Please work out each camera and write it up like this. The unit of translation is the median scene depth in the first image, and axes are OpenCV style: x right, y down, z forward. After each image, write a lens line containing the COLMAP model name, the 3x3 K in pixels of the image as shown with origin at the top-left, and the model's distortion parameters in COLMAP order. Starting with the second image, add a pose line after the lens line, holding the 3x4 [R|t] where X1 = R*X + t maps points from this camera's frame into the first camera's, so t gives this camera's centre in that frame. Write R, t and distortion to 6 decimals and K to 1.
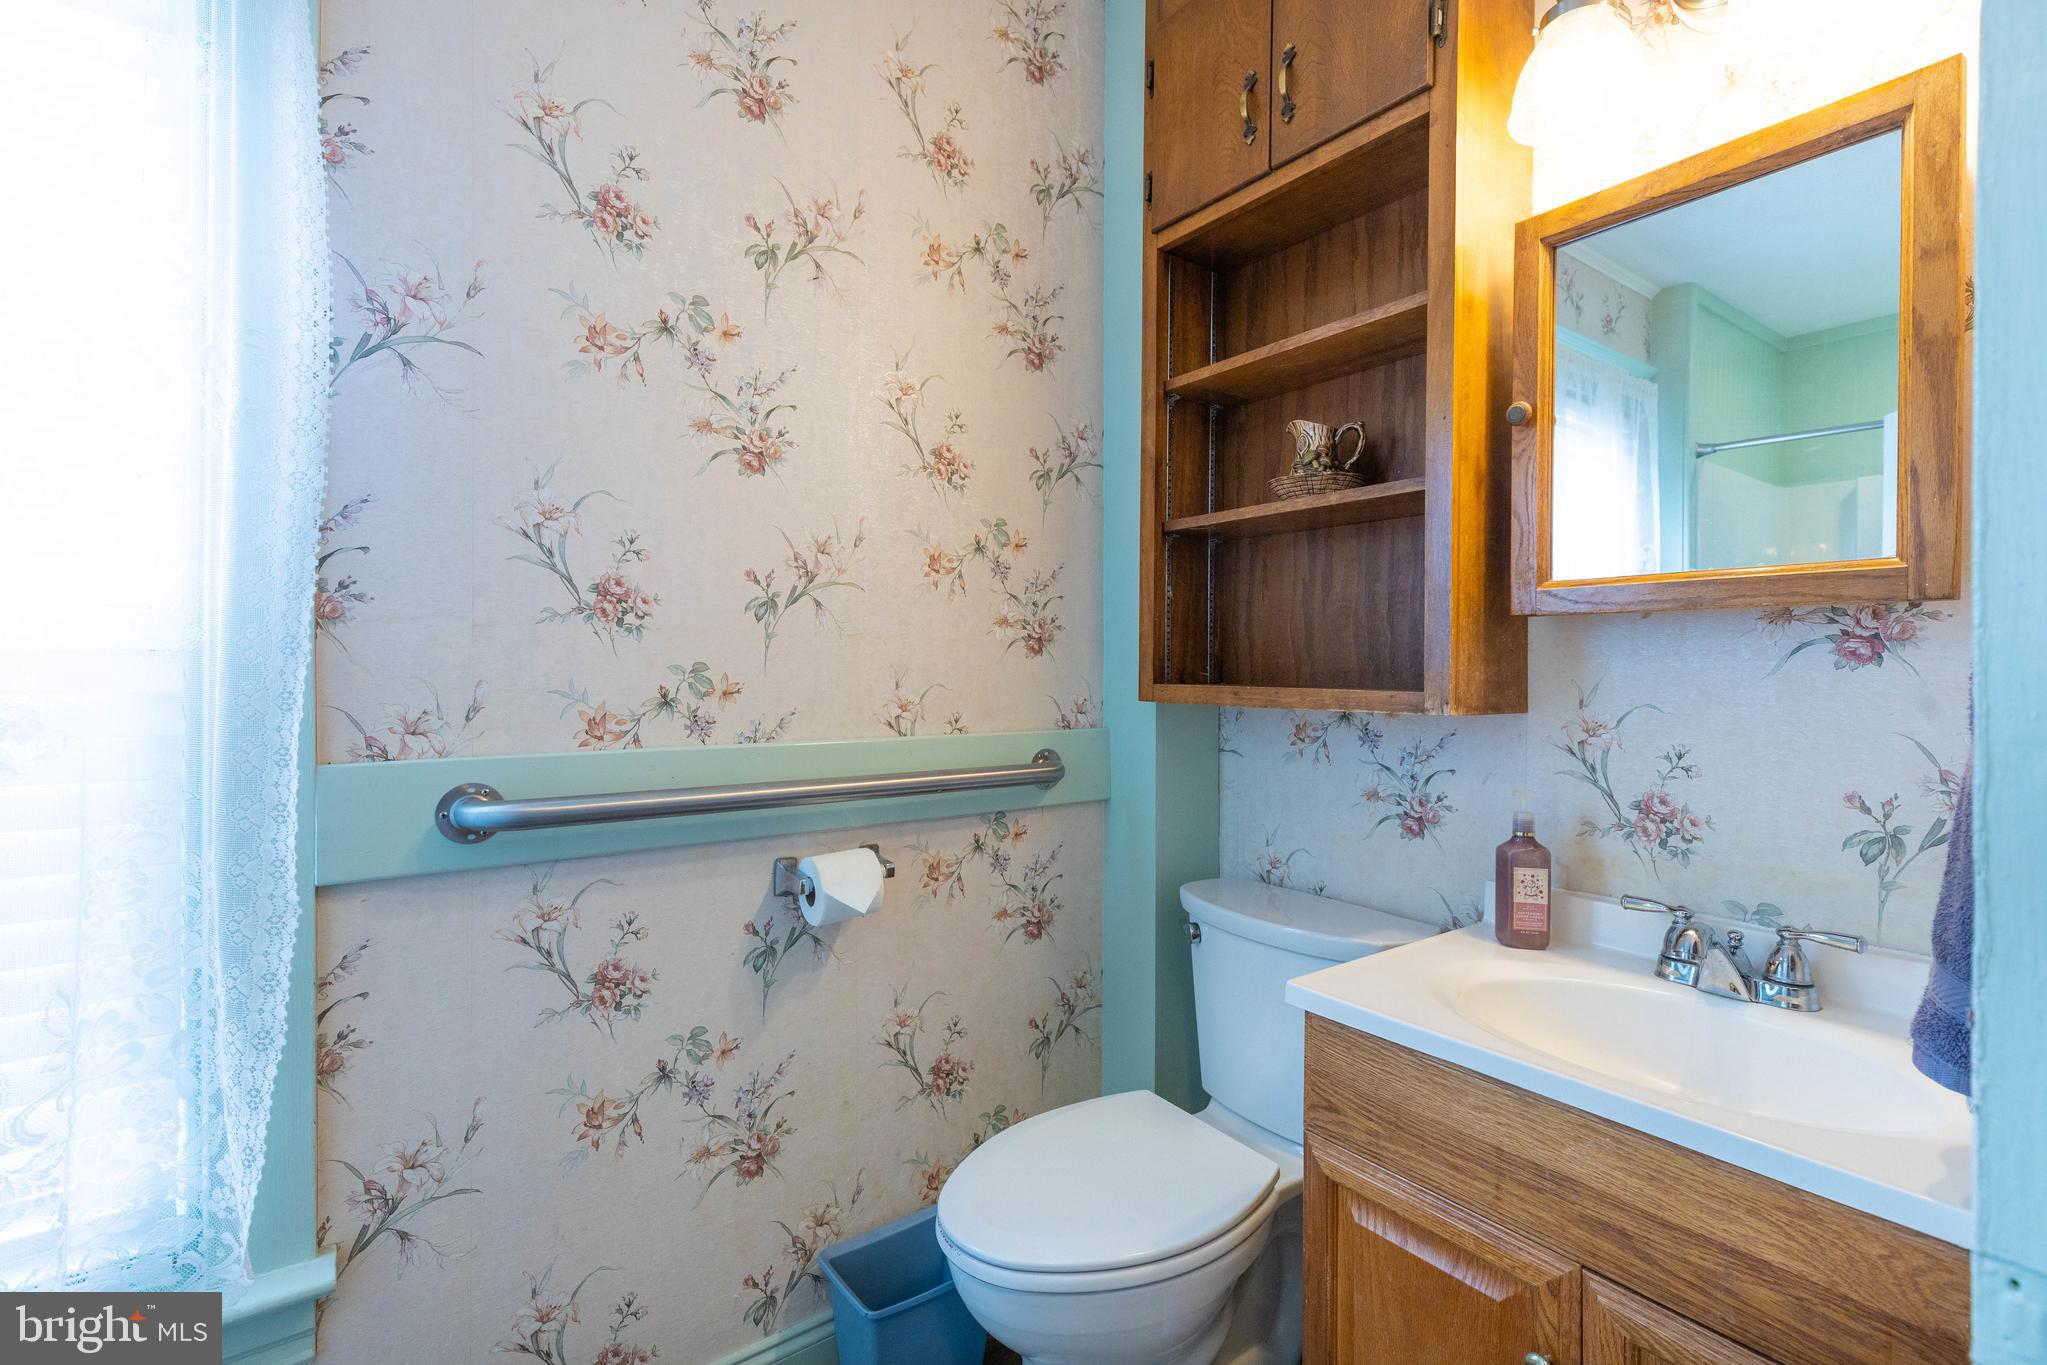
lens RADIAL K [[933.5, 0, 1019.5], [0, 933.5, 675.9], [0, 0, 1]] dist [-0.000194, -0.000108]
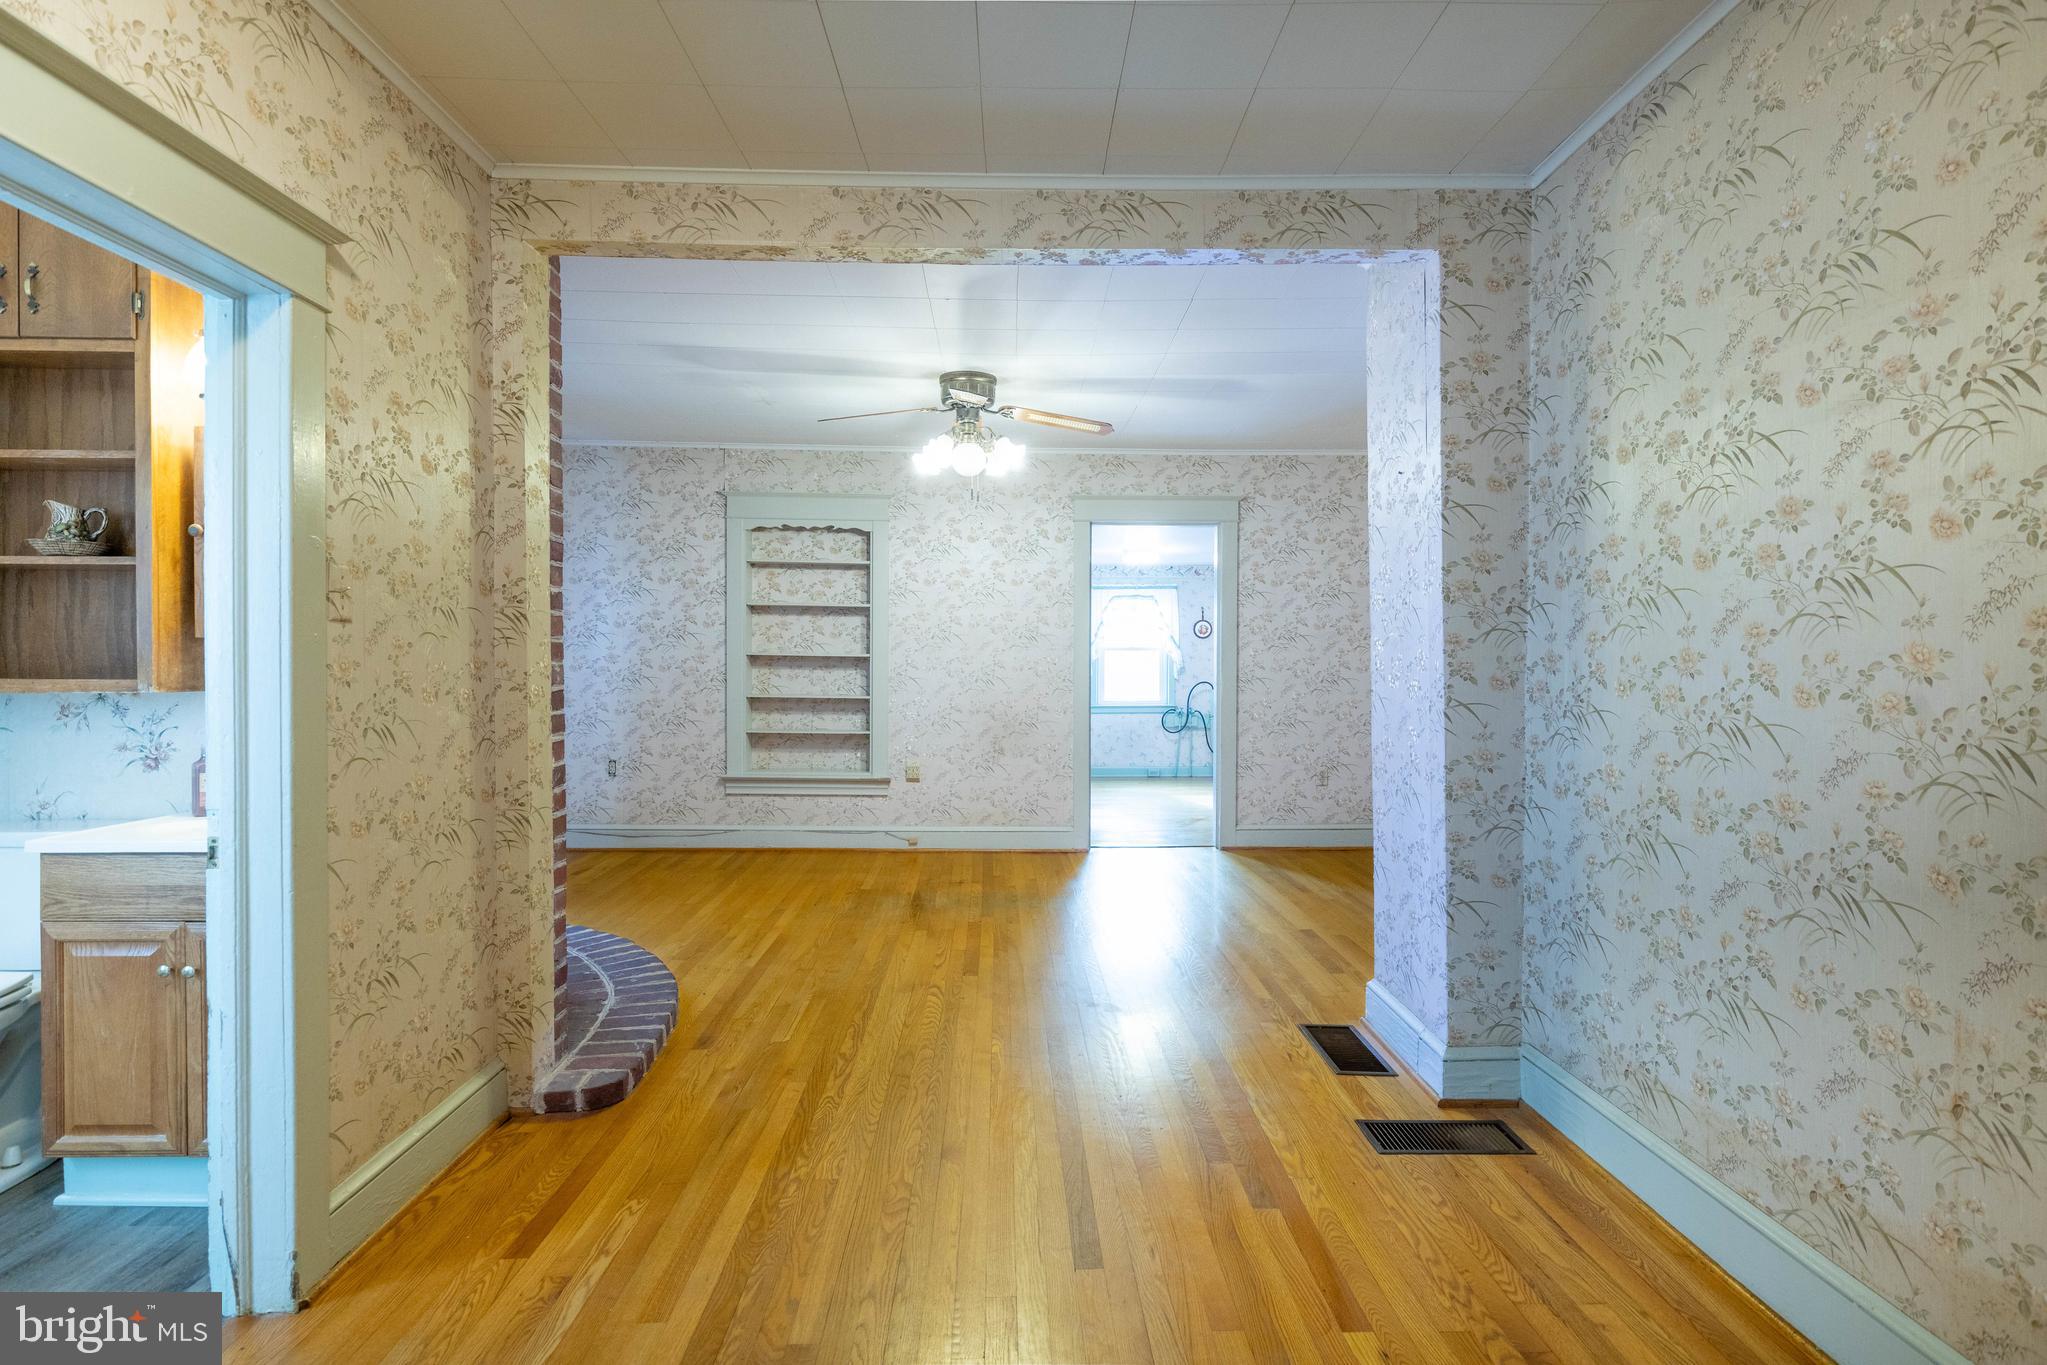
lens RADIAL K [[1032.7, 0, 1021.0], [0, 1032.7, 682.0], [0, 0, 1]] dist [0.000859, 0.000750]
pose [[0.575467, -0.014952, 0.817688, -0.182018], [0.006736, 0.999886, 0.013543, 0.005953], [-0.817797, -0.002286, 0.575502, -1.329646]]
